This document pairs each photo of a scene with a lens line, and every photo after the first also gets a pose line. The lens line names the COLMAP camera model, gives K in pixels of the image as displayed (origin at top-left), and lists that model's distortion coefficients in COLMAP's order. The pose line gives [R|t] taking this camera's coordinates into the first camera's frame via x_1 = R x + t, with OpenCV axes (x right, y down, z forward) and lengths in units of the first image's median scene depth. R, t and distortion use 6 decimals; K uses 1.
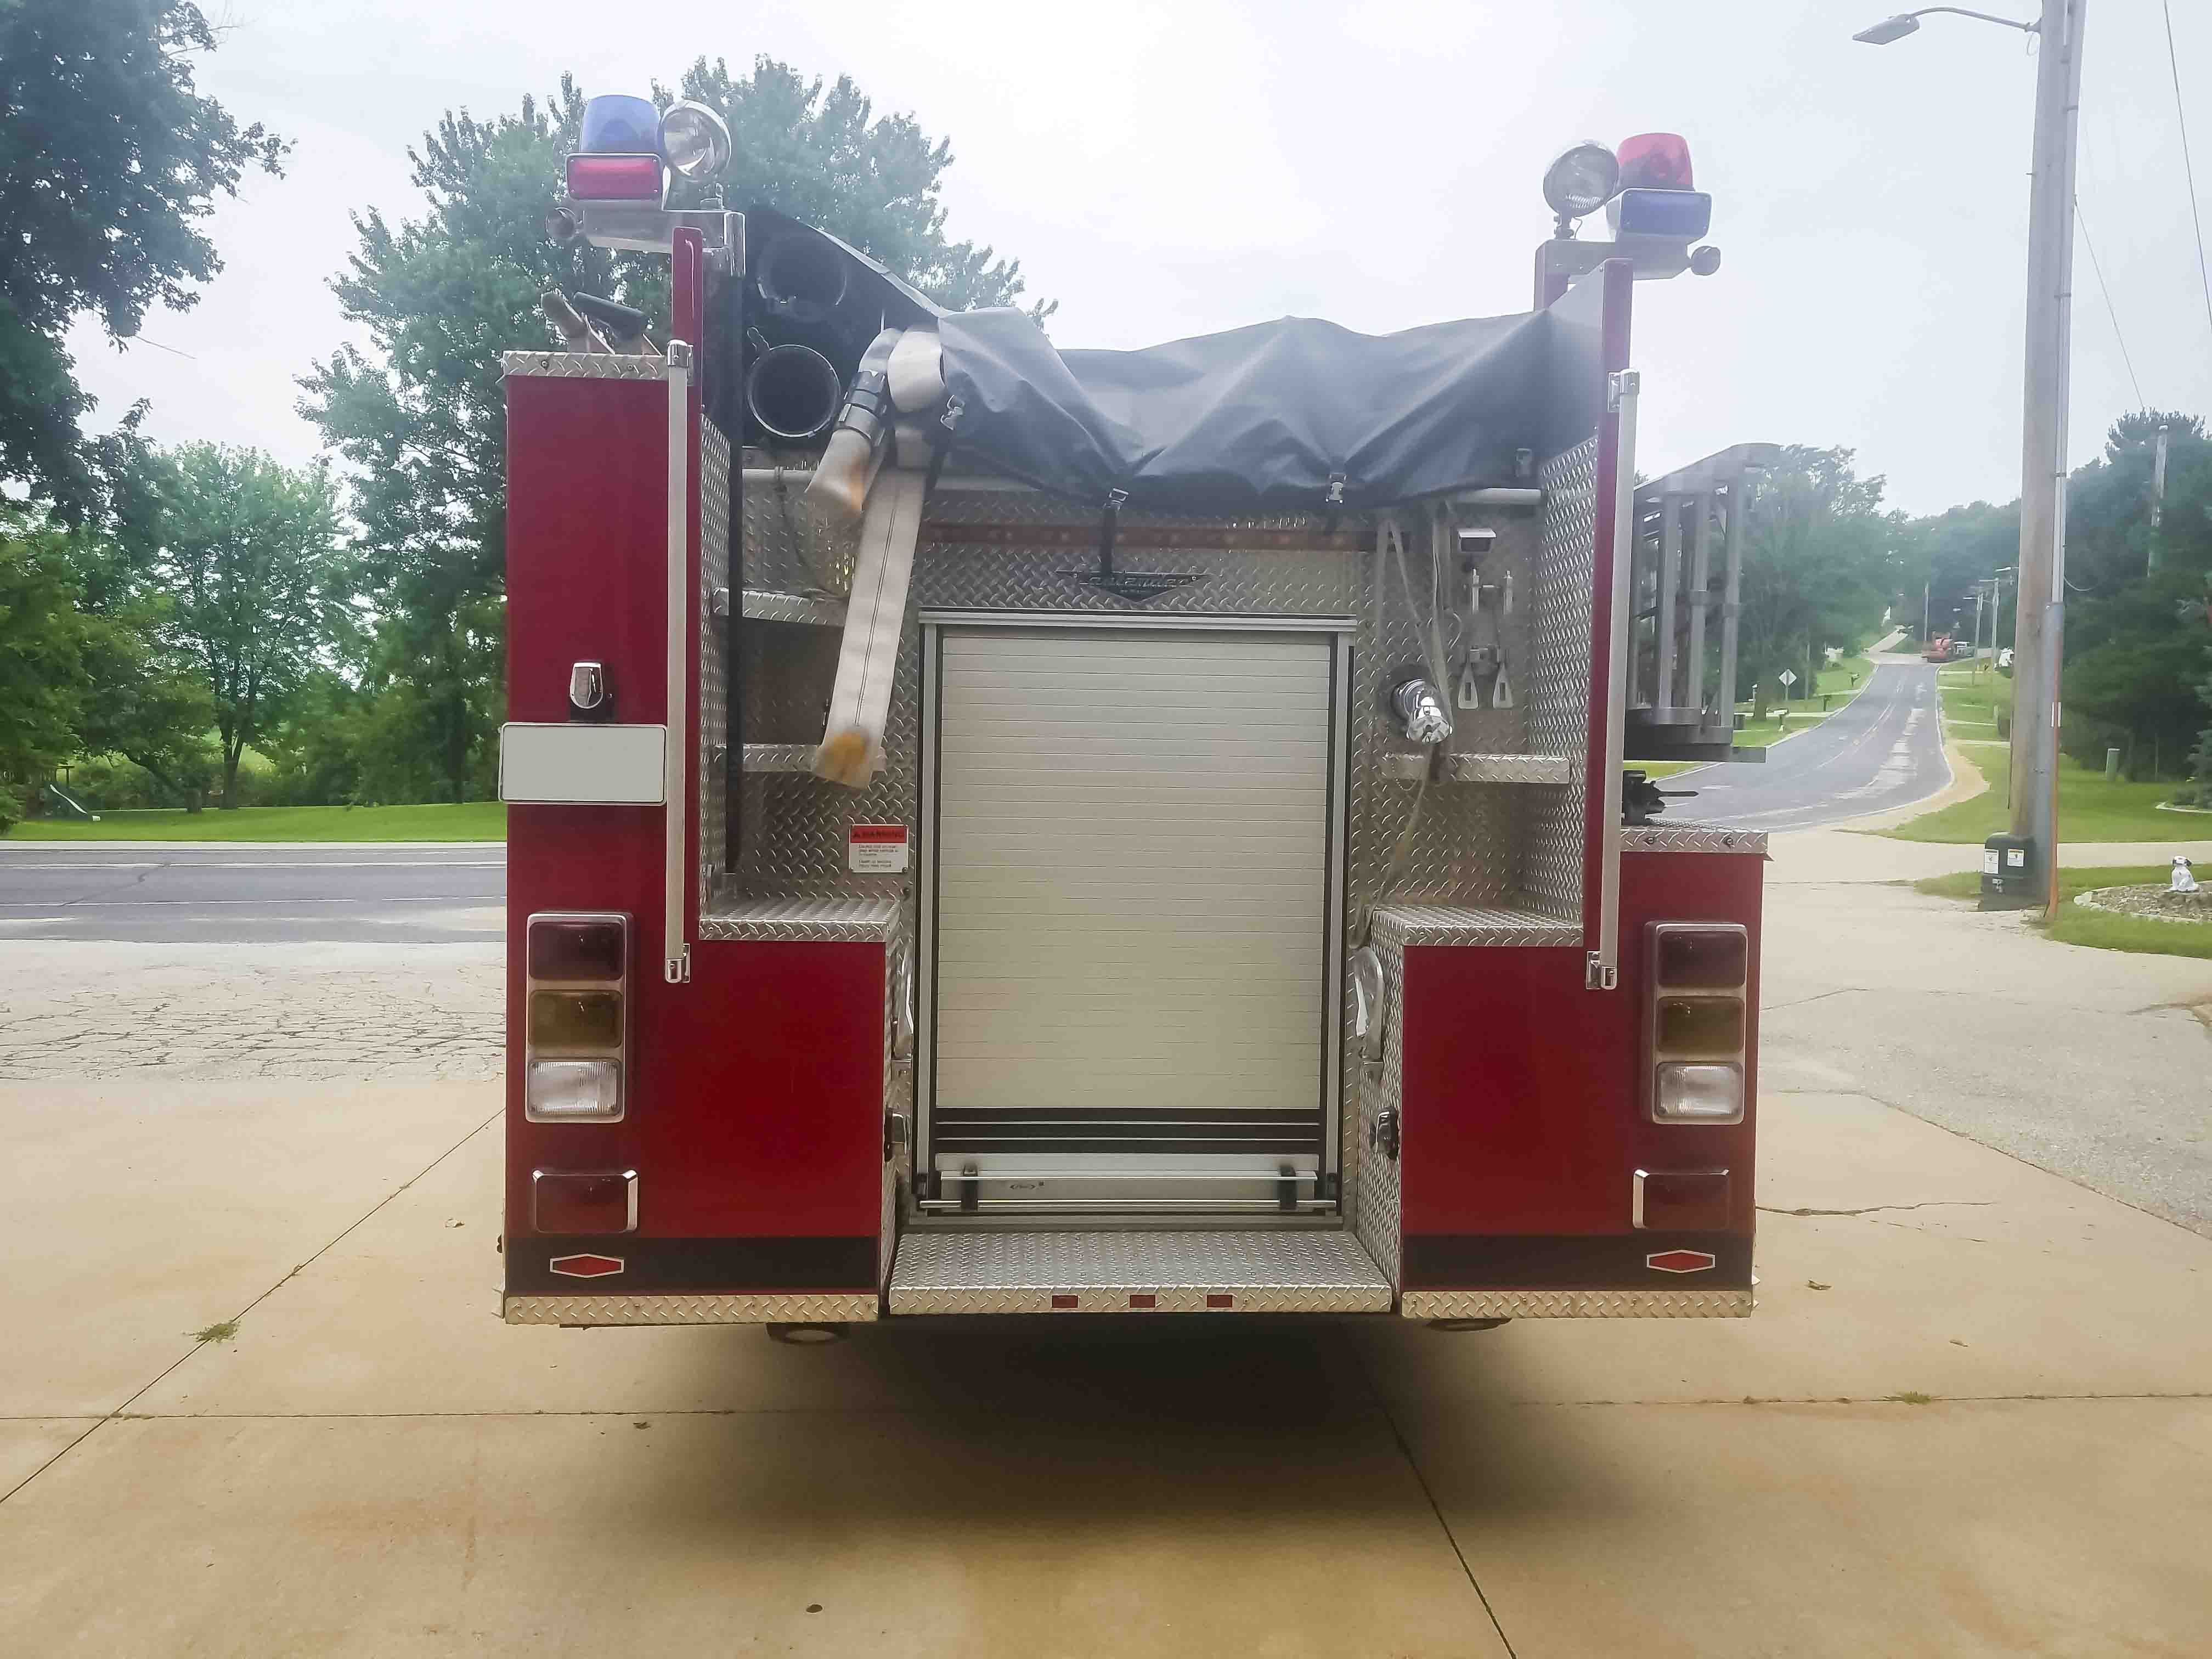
lens RADIAL K [[1722.9, 0, 1106.0], [0, 1722.9, 829.5], [0, 0, 1]] dist [0.047893, -0.082534]
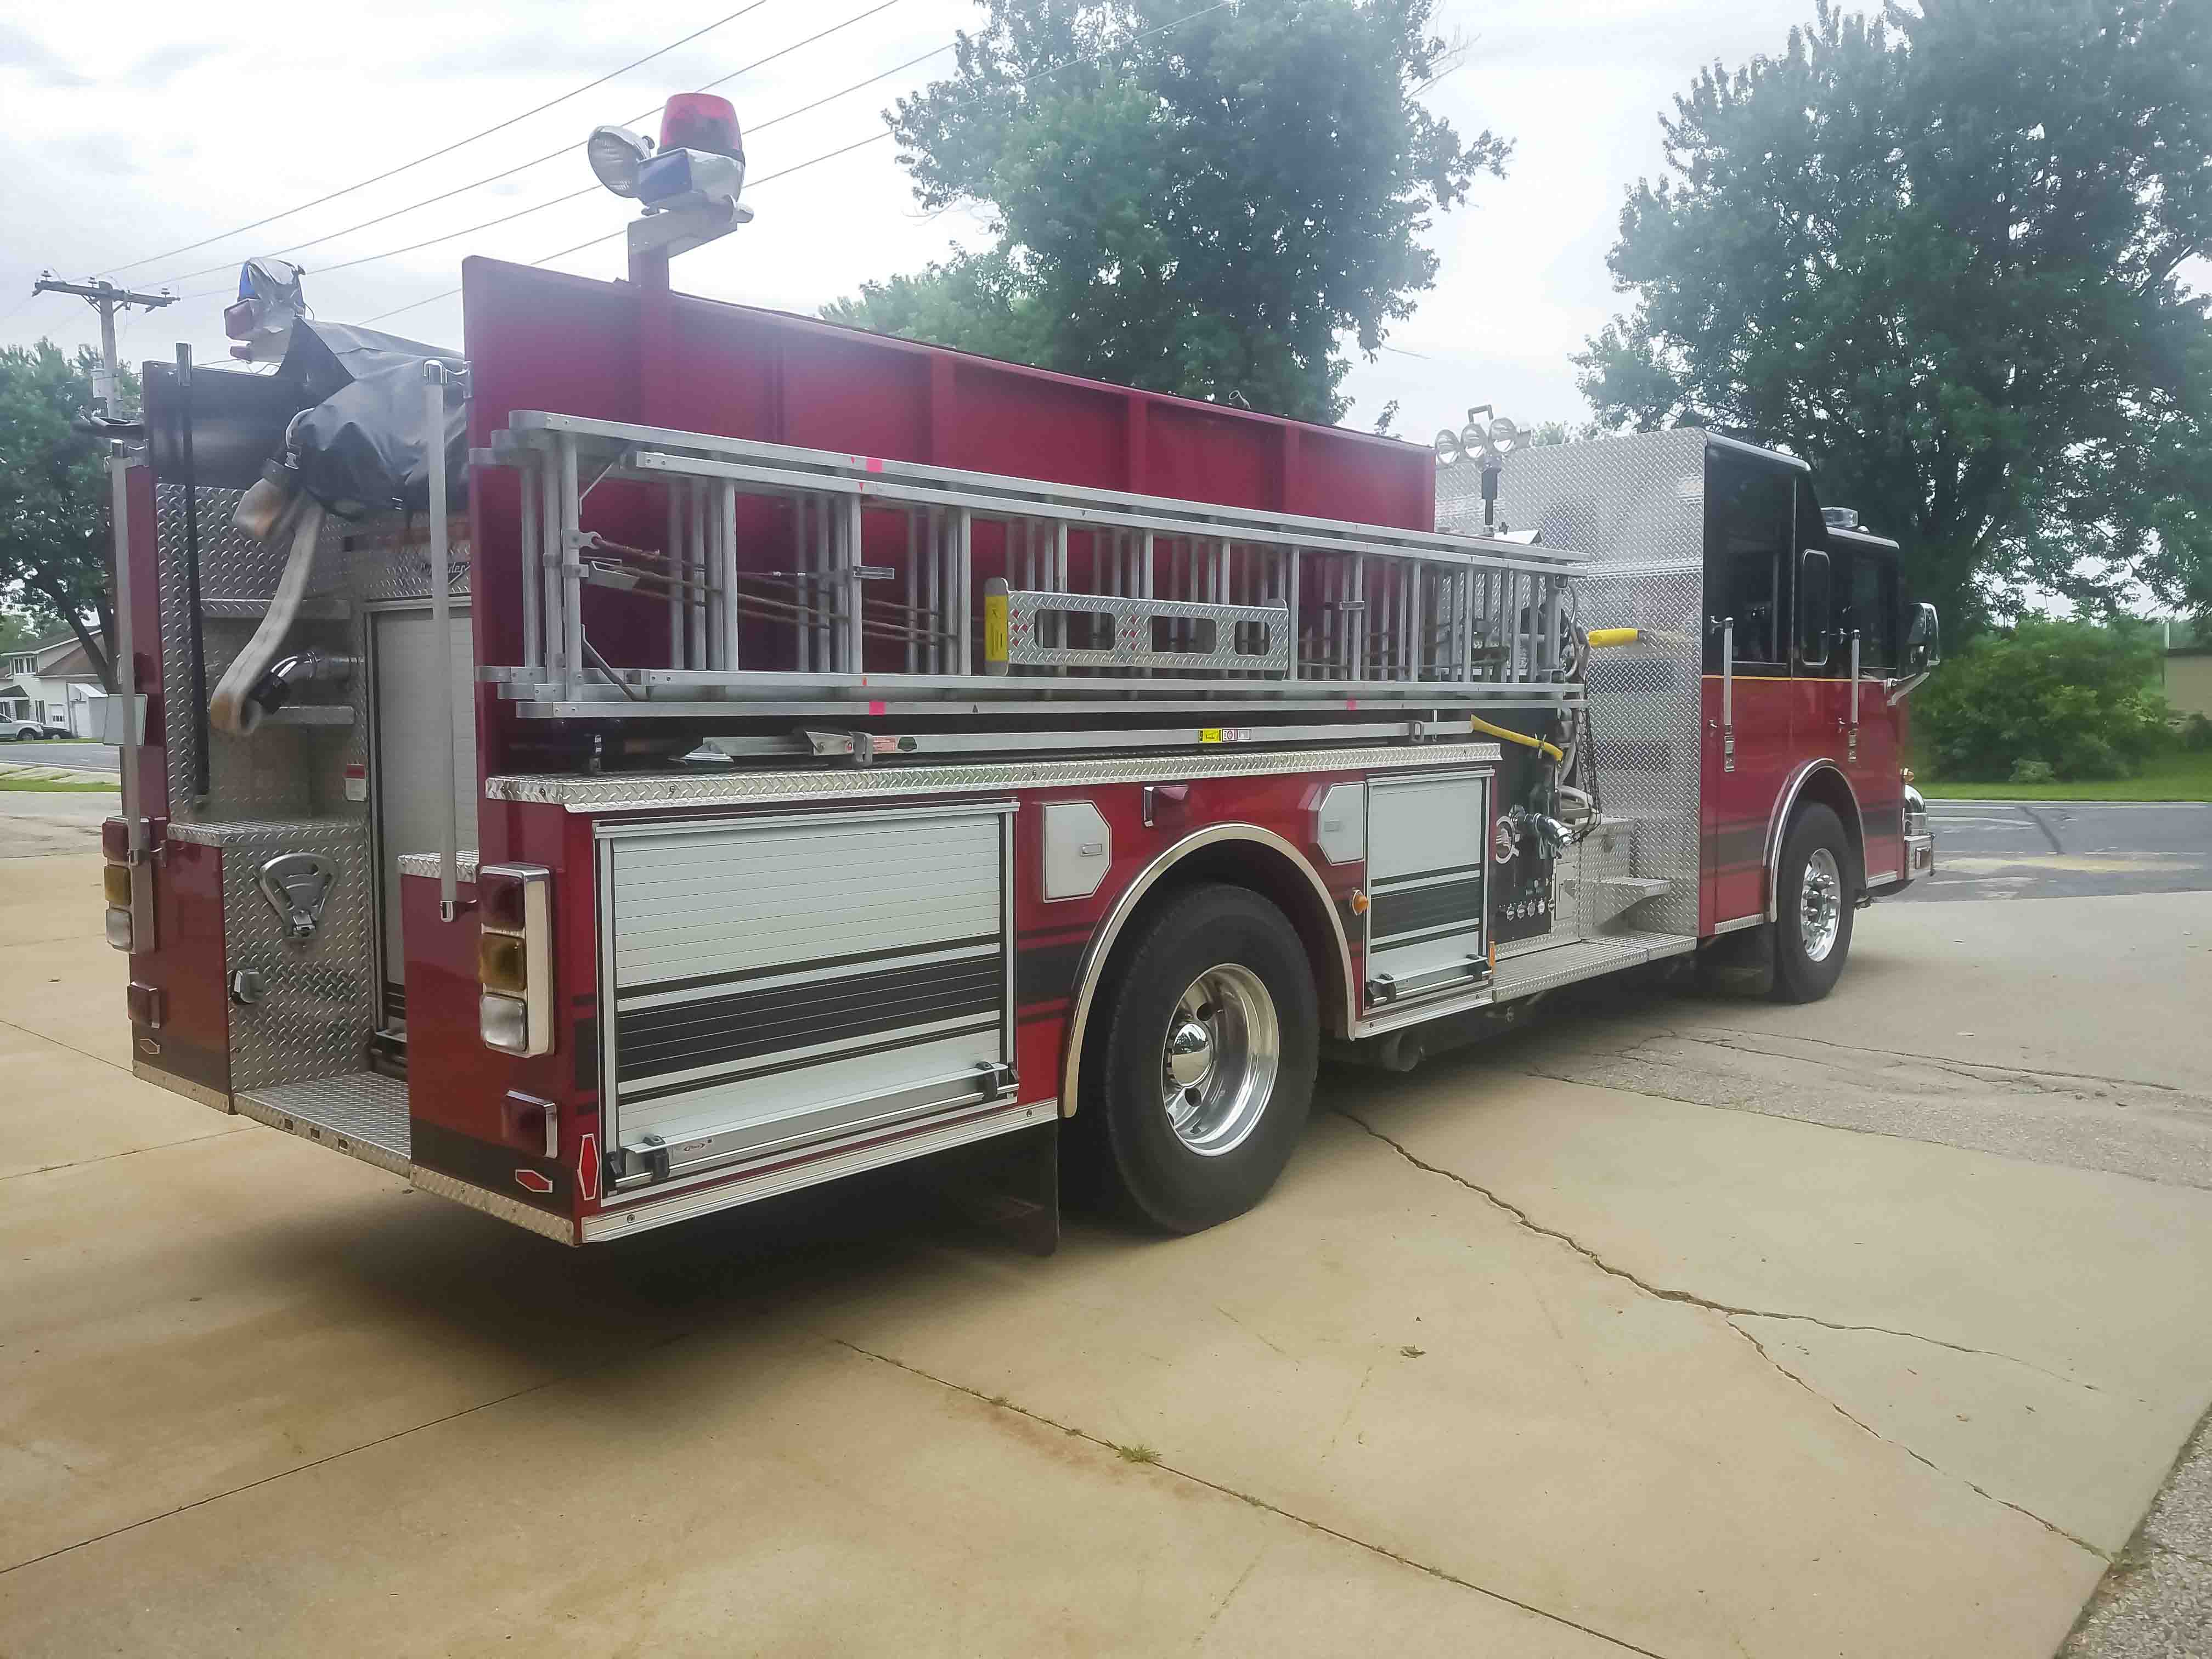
lens RADIAL K [[1722.9, 0, 1106.0], [0, 1722.9, 829.5], [0, 0, 1]] dist [0.047893, -0.082534]
pose [[0.712511, 0.042676, -0.700362, 0.129518], [-0.023608, 0.999042, 0.036859, -0.001645], [0.701263, -0.009728, 0.712836, 0.047193]]
